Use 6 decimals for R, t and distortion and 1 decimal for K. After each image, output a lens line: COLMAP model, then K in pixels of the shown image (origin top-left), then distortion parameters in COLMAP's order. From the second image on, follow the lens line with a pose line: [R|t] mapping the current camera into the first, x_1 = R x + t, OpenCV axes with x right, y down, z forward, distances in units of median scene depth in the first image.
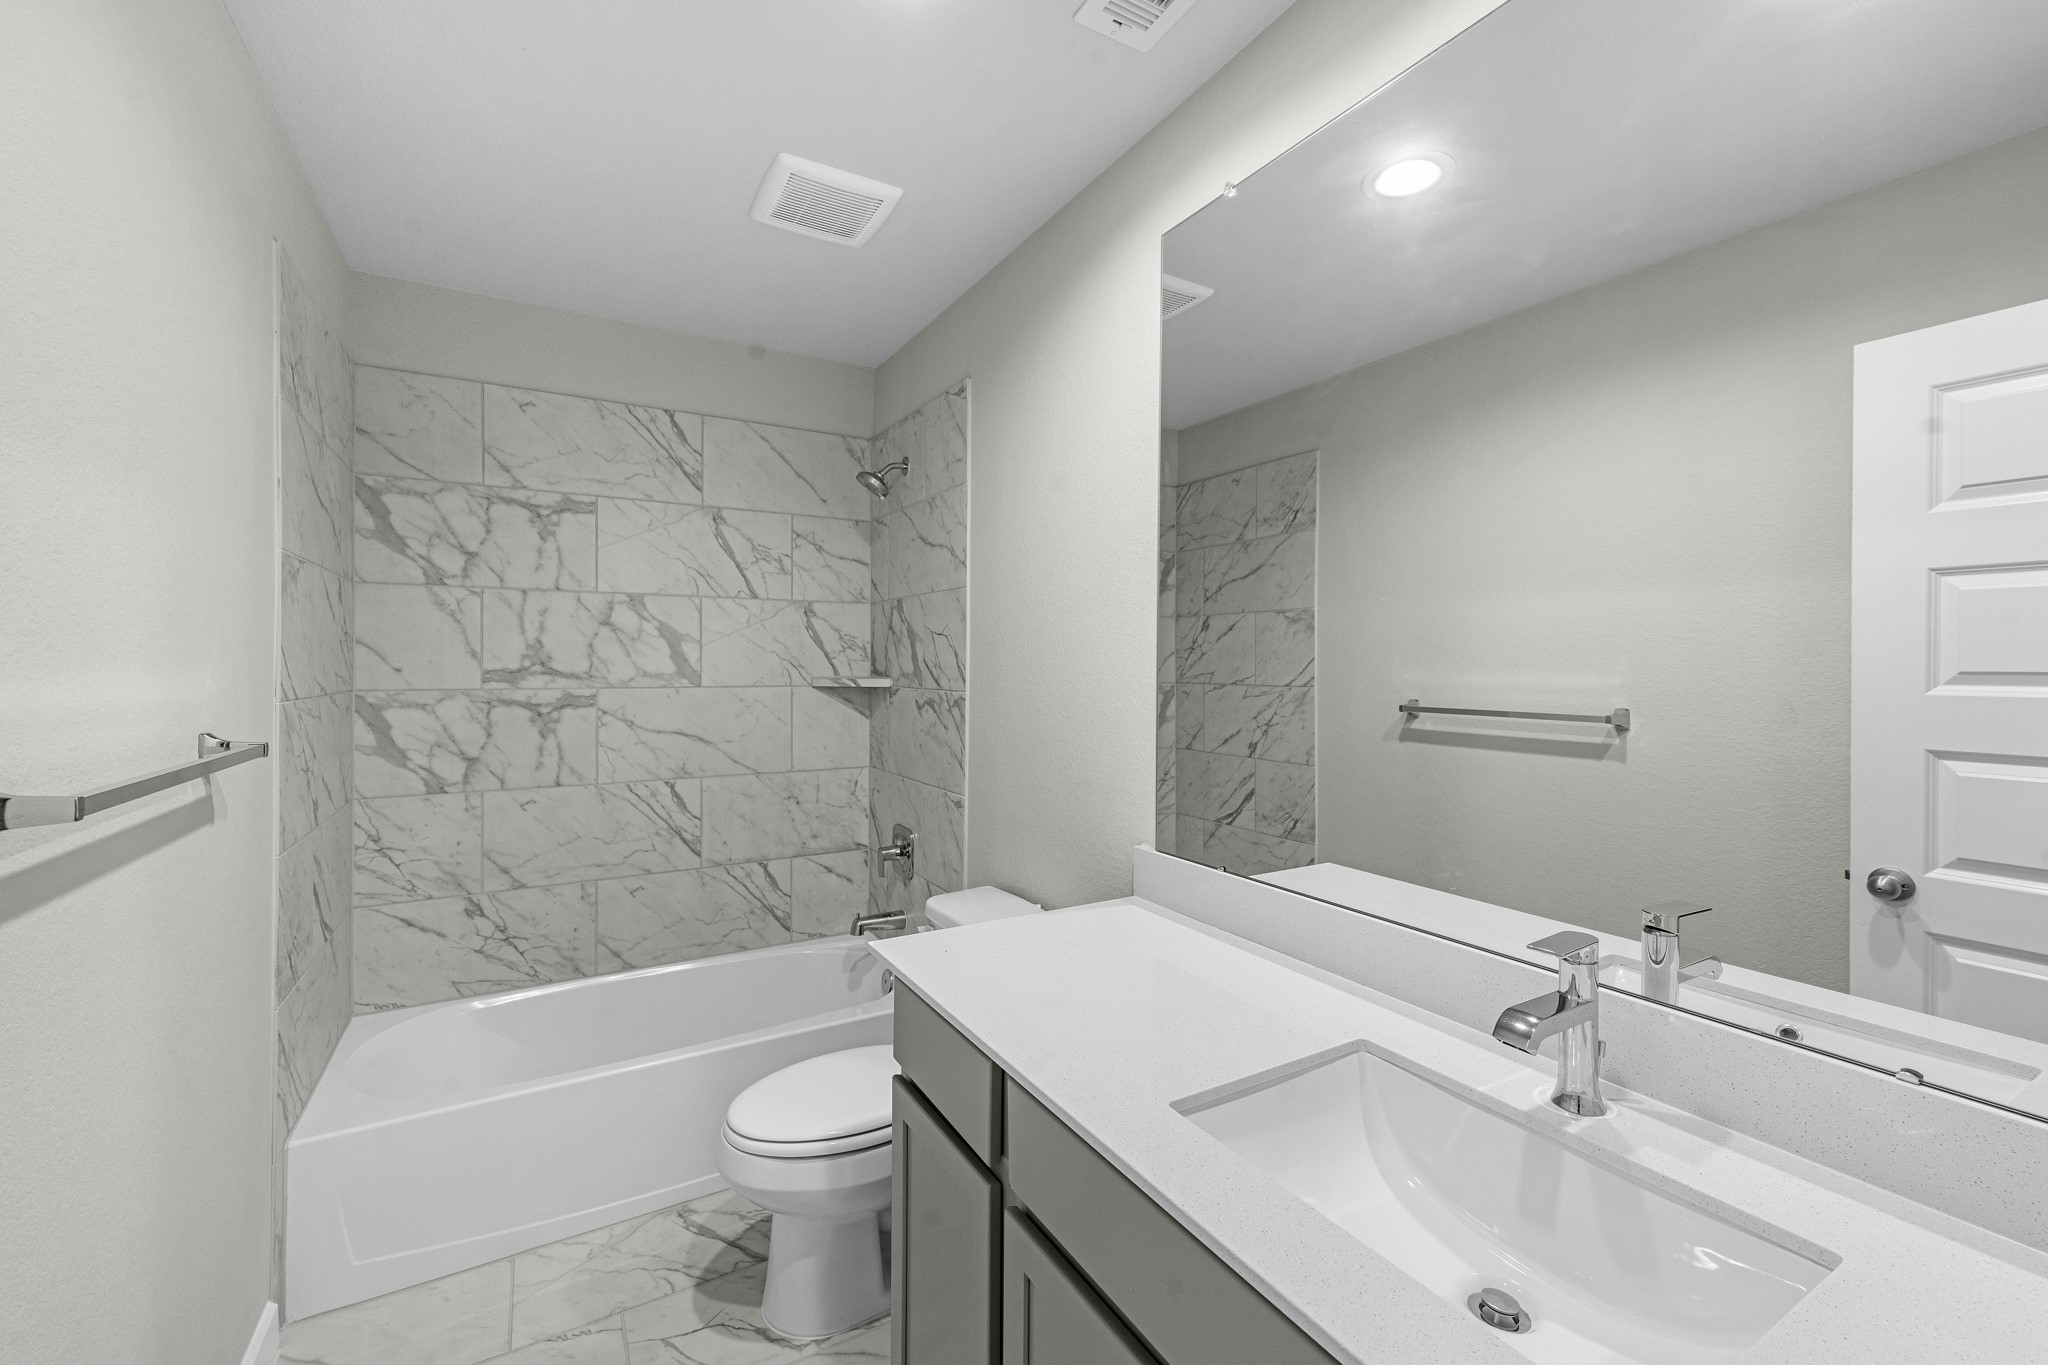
lens RADIAL K [[837.9, 0, 1023.9], [0, 837.9, 675.1], [0, 0, 1]] dist [-0.001114, -0.000209]
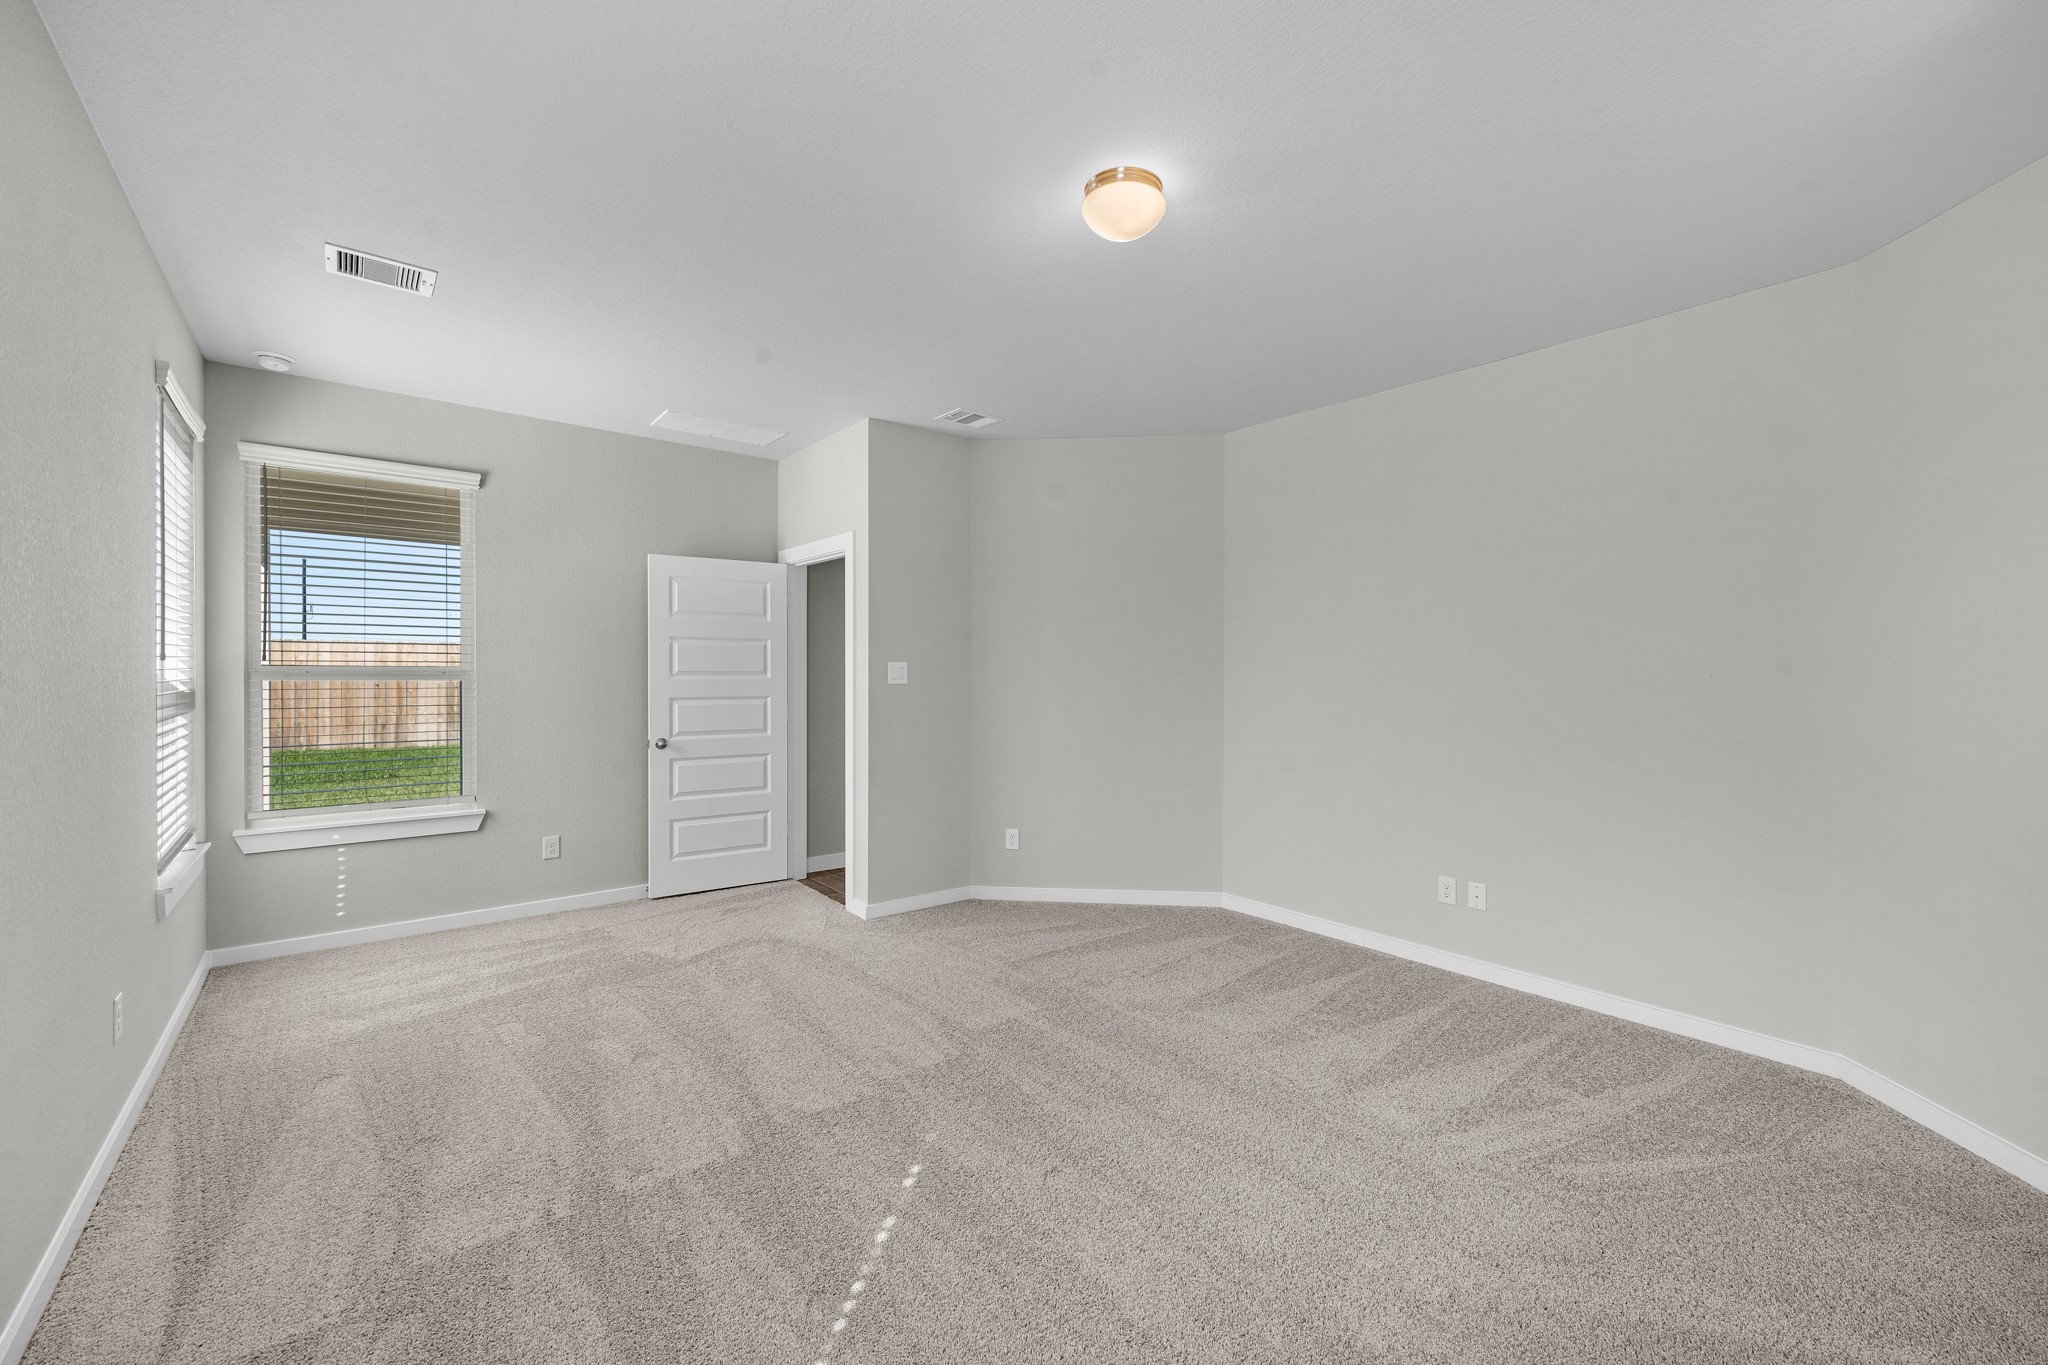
lens RADIAL K [[837.9, 0, 1024.1], [0, 837.9, 681.4], [0, 0, 1]] dist [-0.001114, -0.000209]
pose [[-0.147672, -0.006445, 0.989015, -2.543113], [0.003056, 0.999971, 0.006973, -0.018251], [-0.989032, 0.004052, -0.147648, 0.057383]]
